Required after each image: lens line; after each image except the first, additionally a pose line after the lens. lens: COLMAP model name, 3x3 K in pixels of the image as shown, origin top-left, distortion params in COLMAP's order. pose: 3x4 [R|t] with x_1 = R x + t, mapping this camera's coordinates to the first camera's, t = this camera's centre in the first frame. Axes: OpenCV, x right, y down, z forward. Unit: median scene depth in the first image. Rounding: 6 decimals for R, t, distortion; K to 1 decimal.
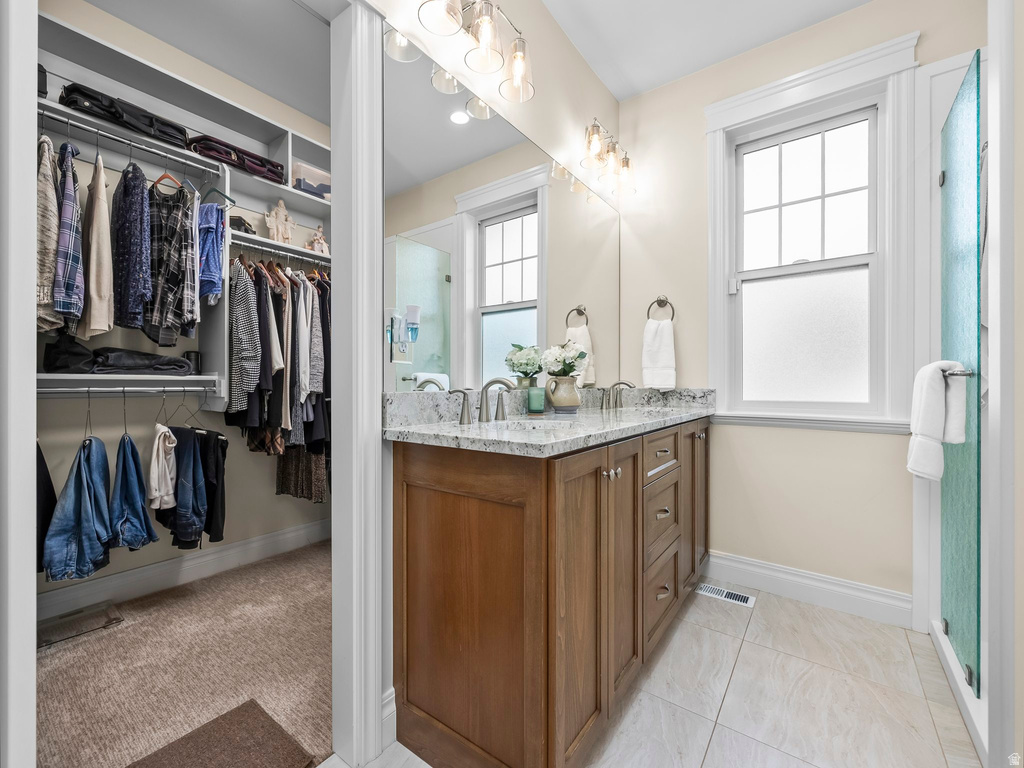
lens RADIAL K [[431.4, 0, 511.0], [0, 431.4, 385.8], [0, 0, 1]] dist [0.002164, -0.000080]
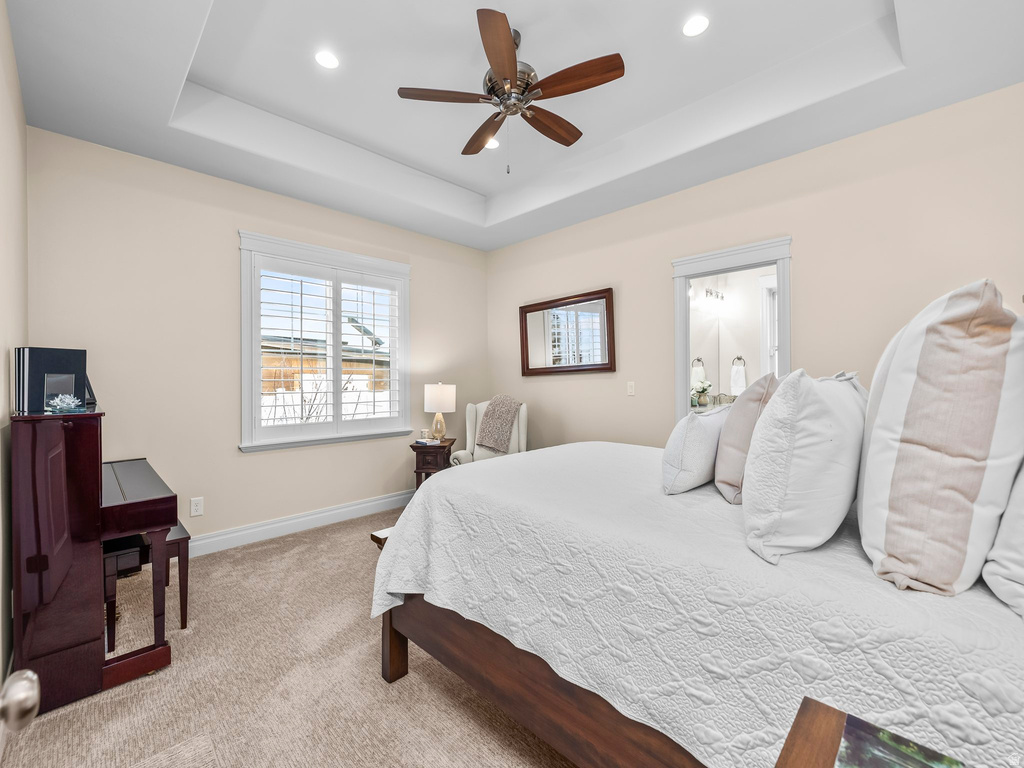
lens RADIAL K [[431.4, 0, 505.8], [0, 431.4, 380.1], [0, 0, 1]] dist [0.002164, -0.000080]
pose [[0.988442, -0.008190, -0.151376, -0.562869], [0.007298, 0.999953, -0.006448, -0.076067], [0.151421, 0.005269, 0.988455, -1.544053]]
